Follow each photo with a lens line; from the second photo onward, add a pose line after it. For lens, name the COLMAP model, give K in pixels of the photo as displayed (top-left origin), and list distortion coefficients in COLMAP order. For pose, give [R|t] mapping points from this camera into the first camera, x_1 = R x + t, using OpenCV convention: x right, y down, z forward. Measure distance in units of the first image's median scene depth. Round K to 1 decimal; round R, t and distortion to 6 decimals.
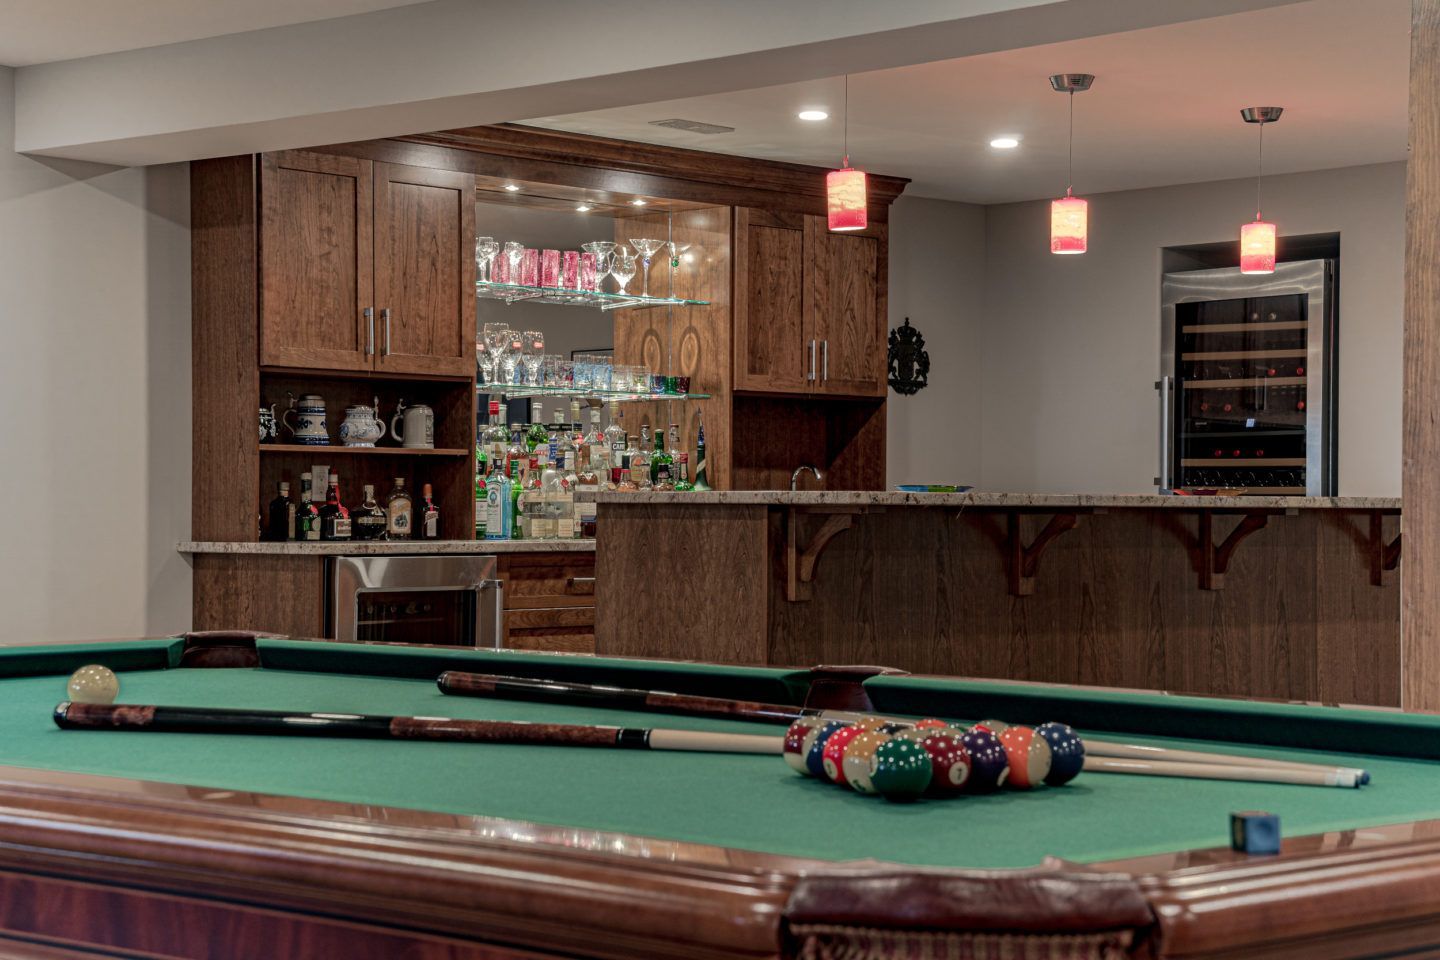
lens RADIAL K [[2758.2, 0, 765.4], [0, 2758.2, 506.6], [0, 0, 1]] dist [0.426789, 0.070764]
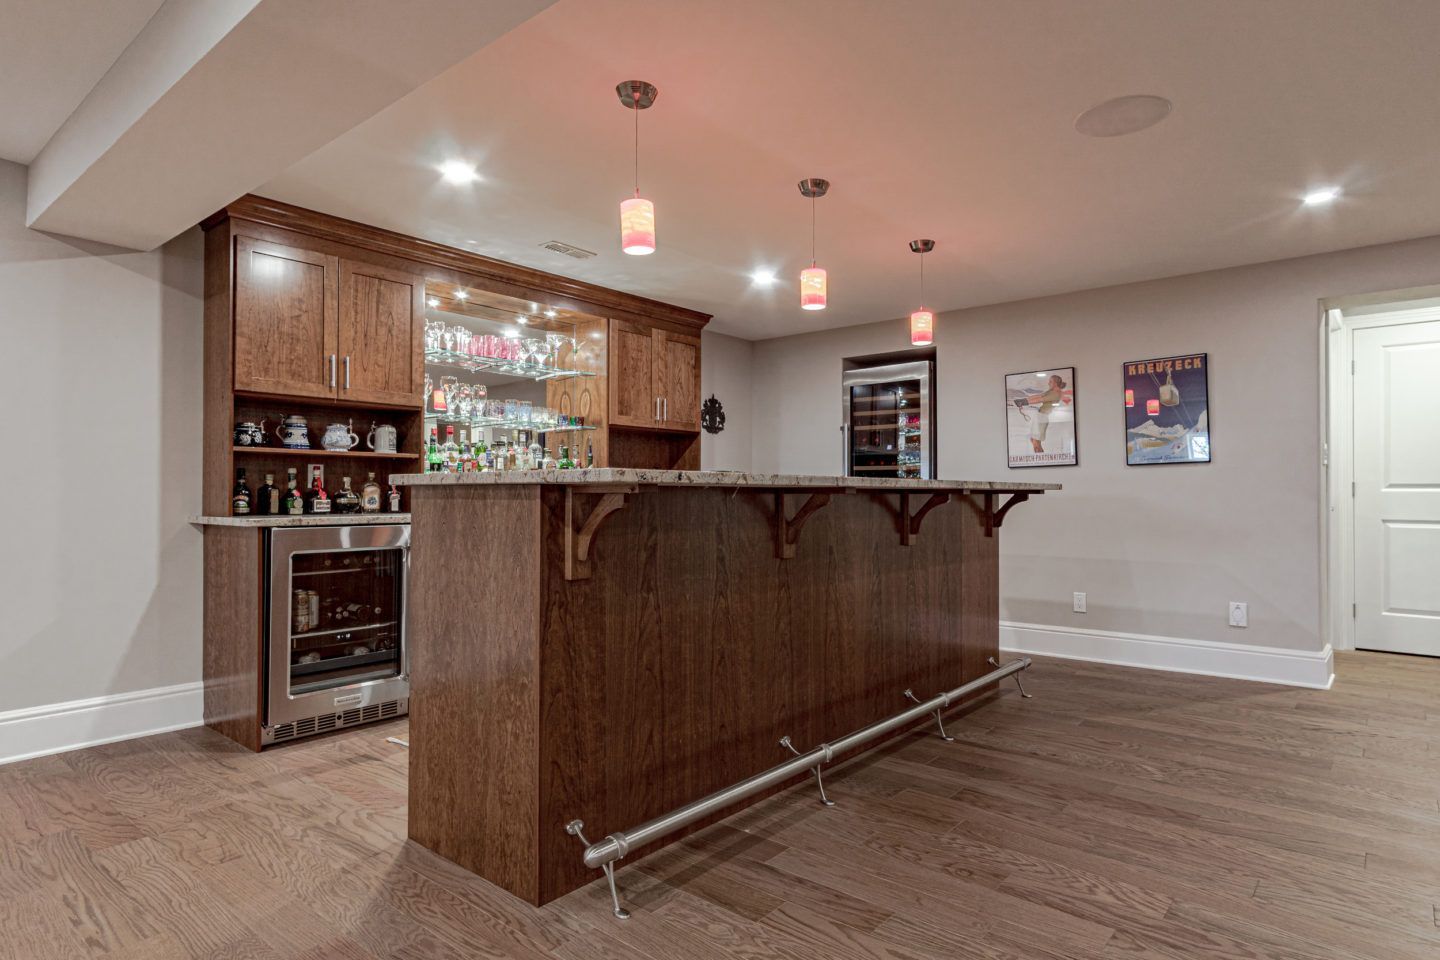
lens RADIAL K [[799.4, 0, 766.3], [0, 799.4, 485.4], [0, 0, 1]] dist [0.000639, -0.000271]
pose [[0.995231, -0.003290, 0.097486, 0.041738], [0.004399, 0.999928, -0.011161, 0.002506], [-0.097442, 0.011536, 0.995174, 0.549226]]
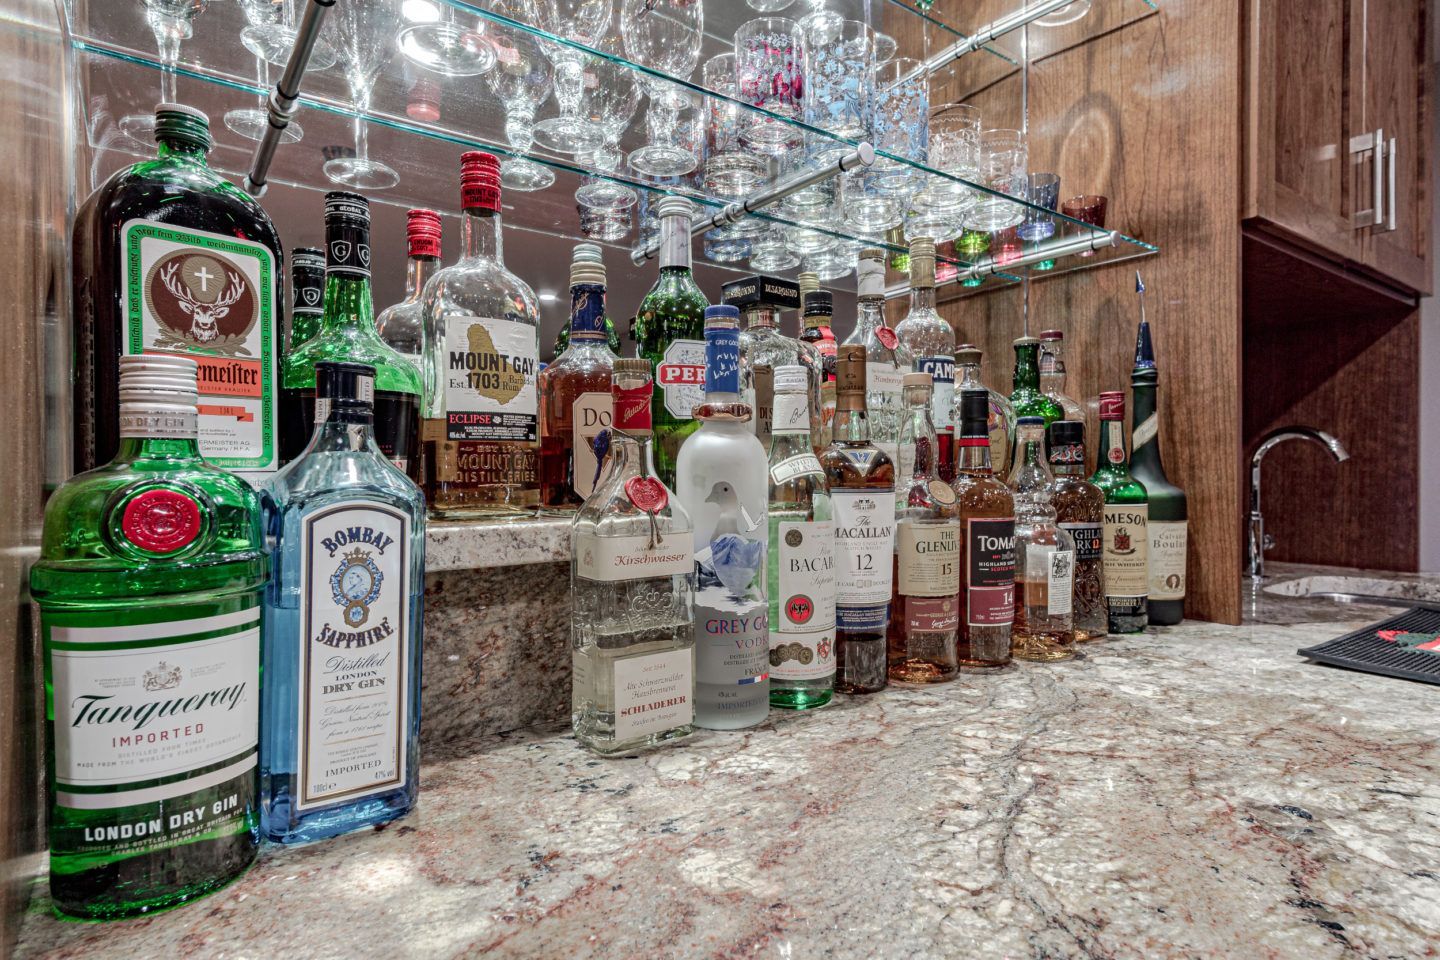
lens RADIAL K [[767.6, 0, 716.4], [0, 767.6, 475.2], [0, 0, 1]] dist [0.001439, 0.001202]
pose [[0.982628, -0.007232, -0.185443, -0.068665], [0.008558, 0.999943, 0.006353, -0.010681], [0.185387, -0.007830, 0.982634, 0.988635]]
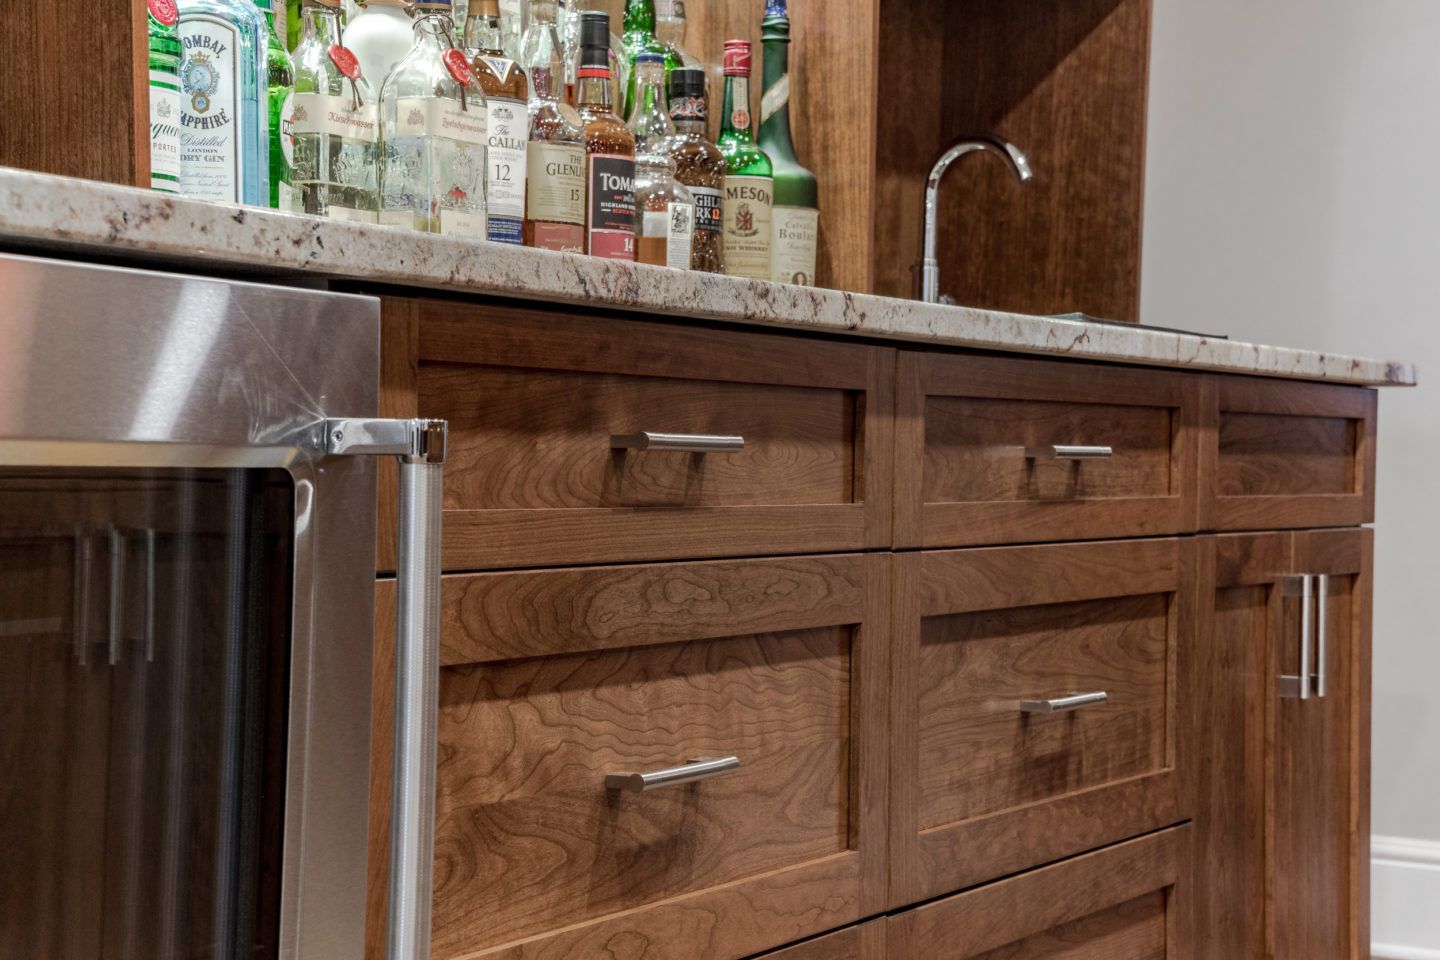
lens RADIAL K [[2775.8, 0, 744.5], [0, 2775.8, 532.7], [0, 0, 1]] dist [0.300079, 4.550032]
pose [[0.963891, 0.004555, 0.266259, -0.121046], [-0.012400, 0.999537, 0.027791, 0.027680], [-0.266009, -0.030089, 0.963501, 0.783849]]
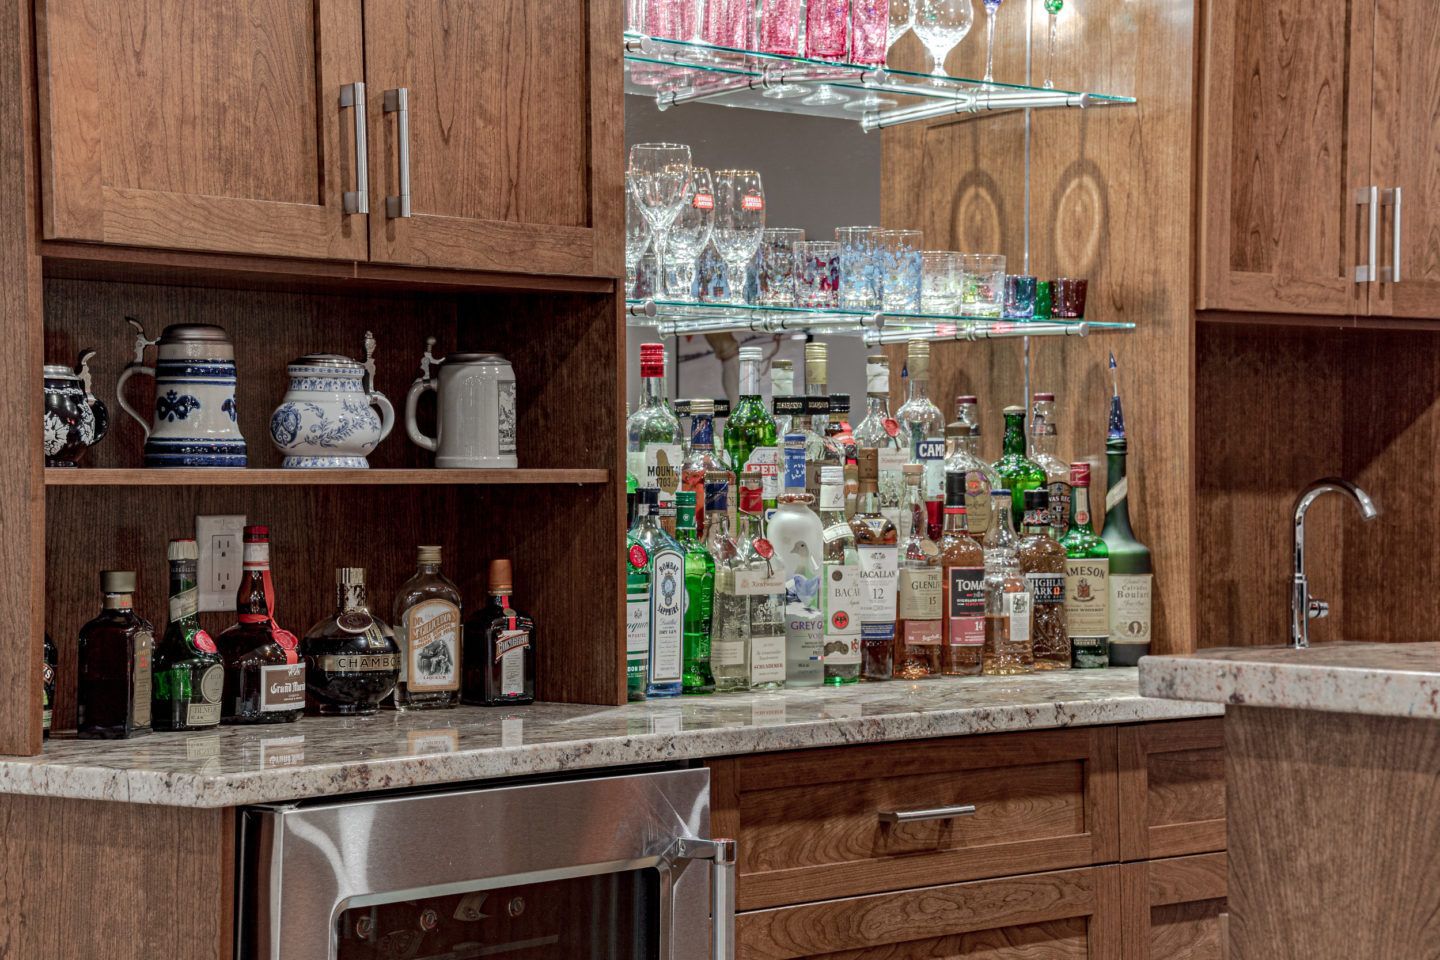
lens RADIAL K [[3300.1, 0, 720.0], [0, 3300.1, 480.0], [0, 0, 1]] dist [0.882015, -0.465628]
pose [[0.999967, -0.007694, -0.002460, -0.091800], [0.007698, 0.999969, 0.001536, -0.019891], [0.002448, -0.001555, 0.999996, 0.550514]]
